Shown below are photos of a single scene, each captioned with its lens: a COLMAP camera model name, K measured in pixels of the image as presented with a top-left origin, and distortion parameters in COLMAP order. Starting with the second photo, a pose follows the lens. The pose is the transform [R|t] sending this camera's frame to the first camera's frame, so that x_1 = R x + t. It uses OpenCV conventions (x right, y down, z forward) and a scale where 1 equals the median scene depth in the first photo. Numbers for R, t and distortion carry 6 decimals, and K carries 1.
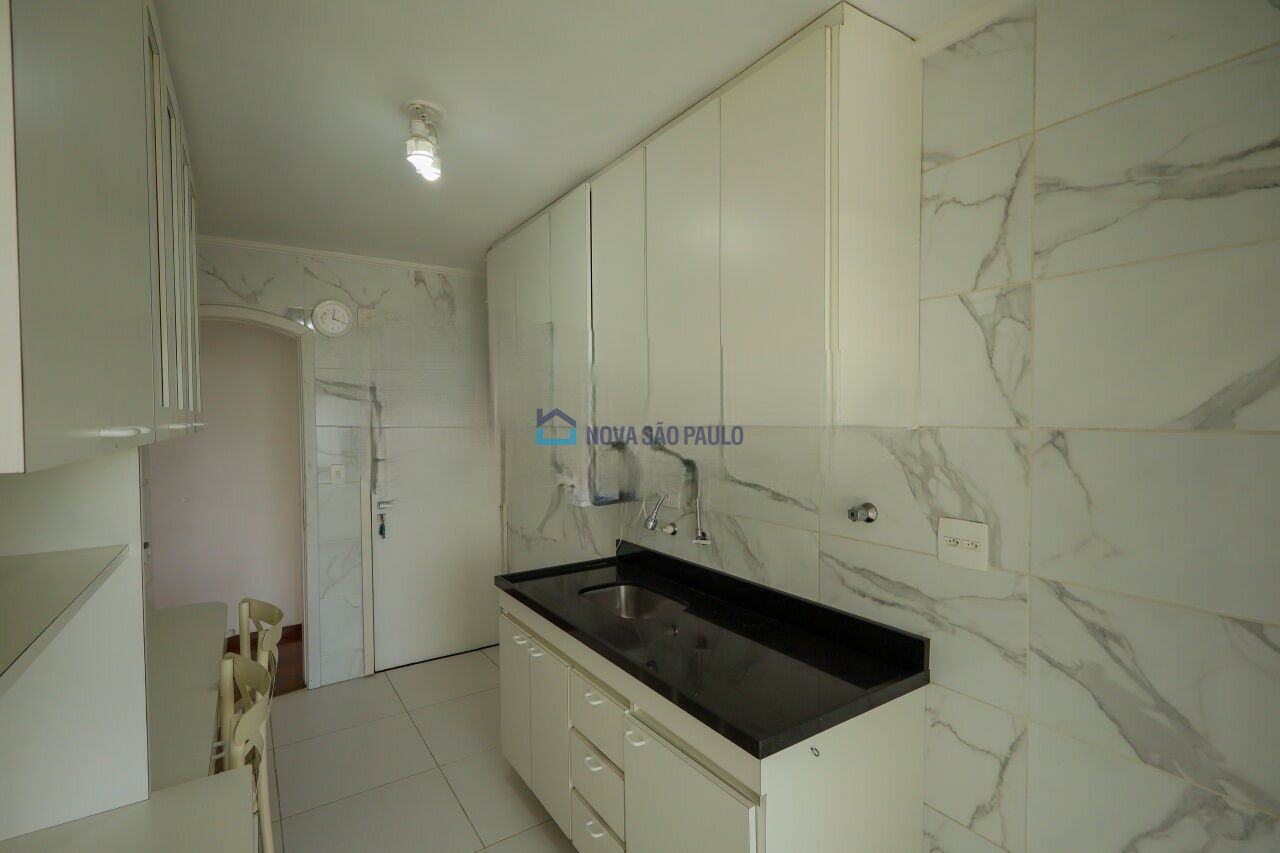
lens RADIAL K [[601.8, 0, 634.8], [0, 601.8, 431.7], [0, 0, 1]] dist [0.014568, -0.001328]
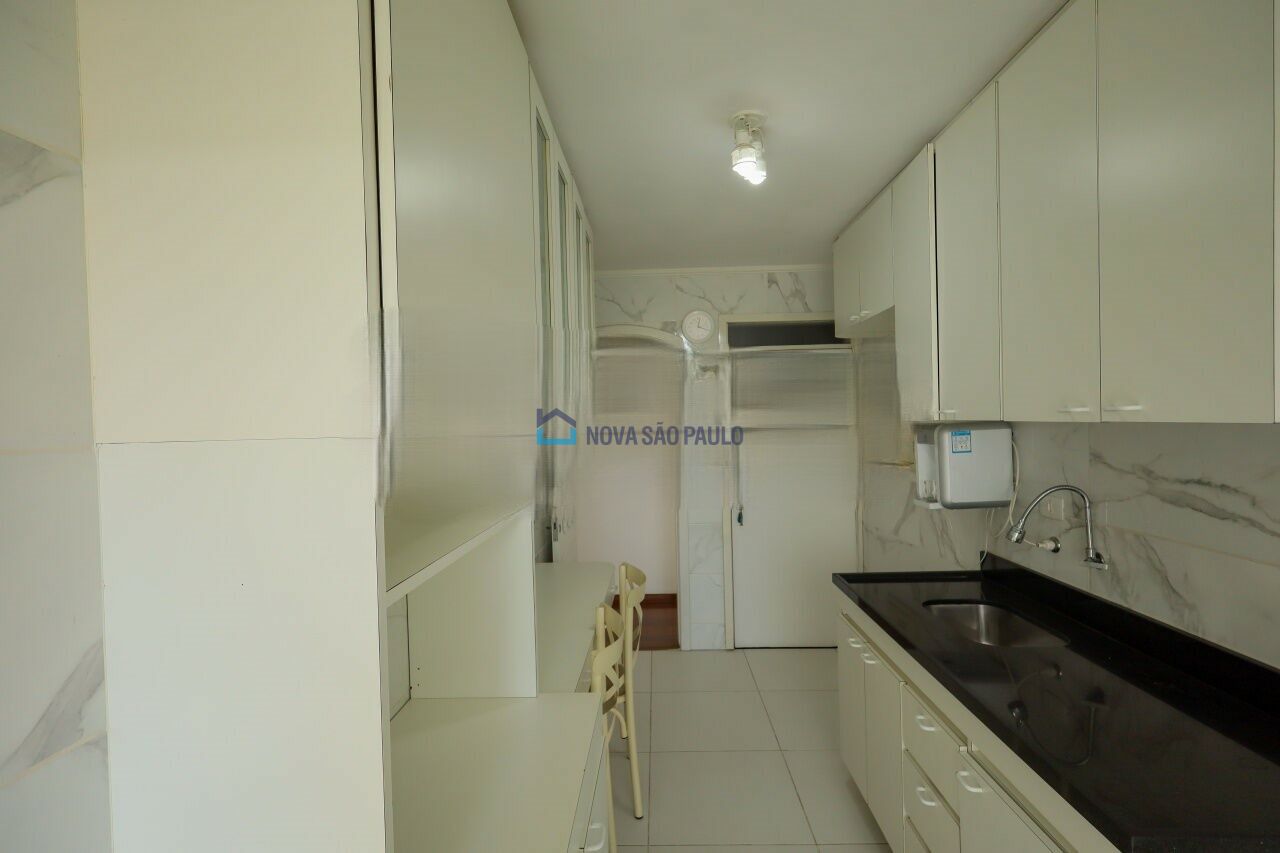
lens RADIAL K [[601.8, 0, 647.6], [0, 601.8, 430.0], [0, 0, 1]] dist [0.014568, -0.001328]
pose [[0.819277, -0.001742, -0.573396, 0.083569], [0.001261, 0.999998, -0.001235, 0.008842], [0.573397, 0.000289, 0.819278, 0.027753]]
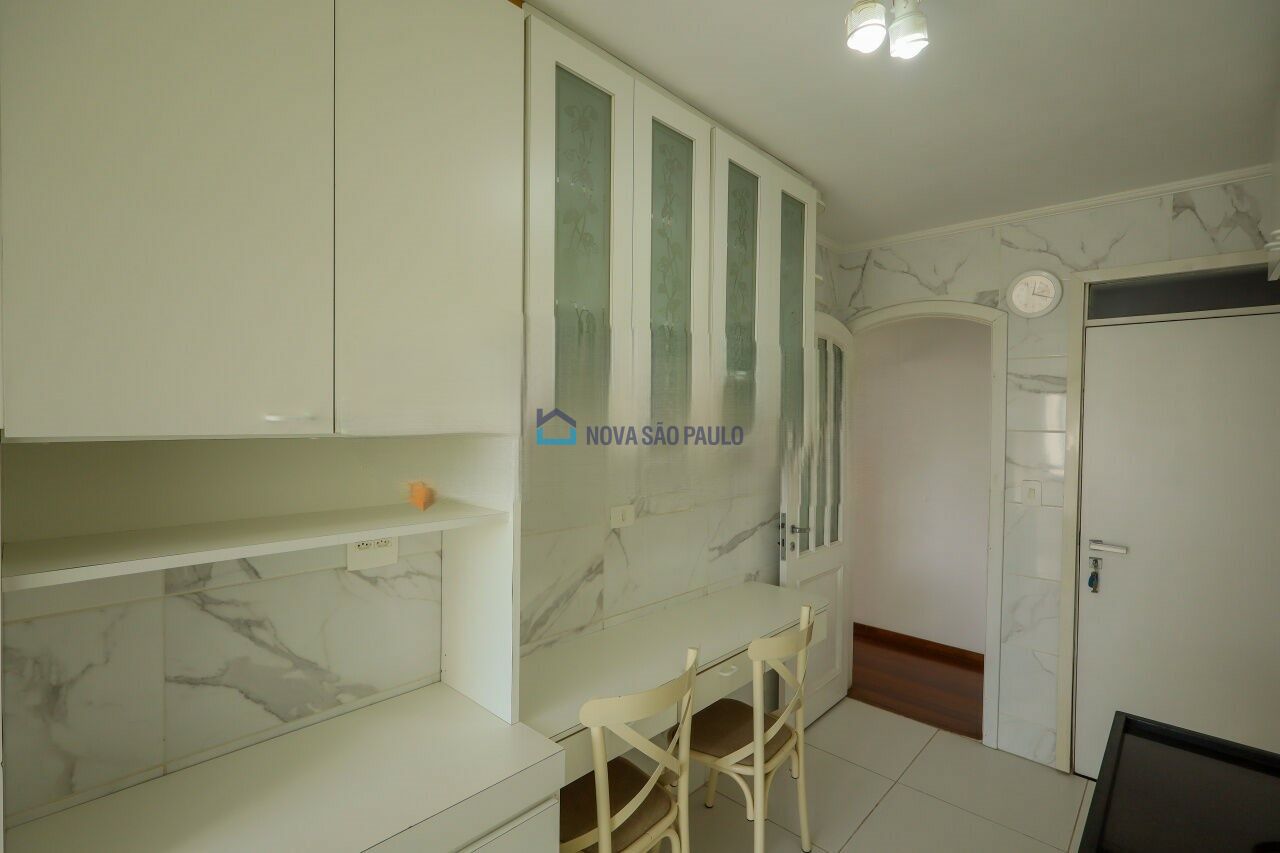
lens RADIAL K [[601.8, 0, 637.7], [0, 601.8, 436.1], [0, 0, 1]] dist [0.014568, -0.001328]
pose [[0.240832, 0.037262, -0.969851, 0.178290], [-0.048547, 0.998474, 0.026306, 0.001389], [0.969352, 0.040748, 0.242274, 0.388114]]
